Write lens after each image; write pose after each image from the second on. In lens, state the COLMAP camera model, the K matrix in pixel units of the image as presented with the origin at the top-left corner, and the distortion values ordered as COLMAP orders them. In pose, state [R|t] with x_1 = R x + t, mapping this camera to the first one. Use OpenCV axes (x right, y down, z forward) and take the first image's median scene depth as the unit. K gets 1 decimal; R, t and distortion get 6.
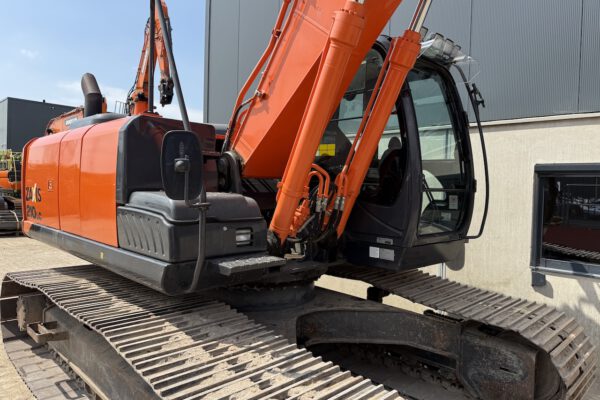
lens RADIAL K [[430.4, 0, 296.1], [0, 430.4, 194.5], [0, 0, 1]] dist [0.045744, -0.062254]
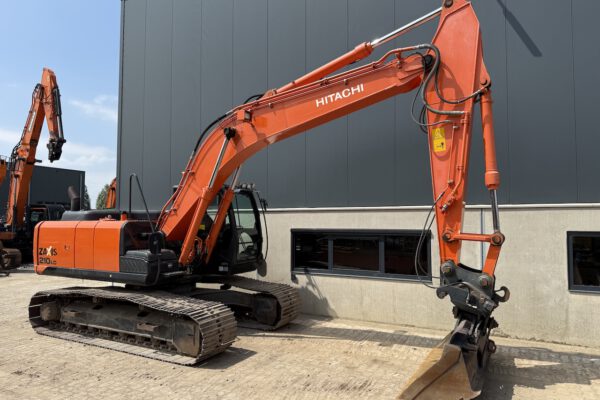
lens RADIAL K [[430.4, 0, 298.4], [0, 430.4, 200.5], [0, 0, 1]] dist [0.045744, -0.062254]
pose [[0.957278, -0.015211, 0.288770, -0.098435], [0.032692, 0.997906, -0.055810, -0.099009], [-0.287316, 0.062866, 0.955770, -1.434366]]
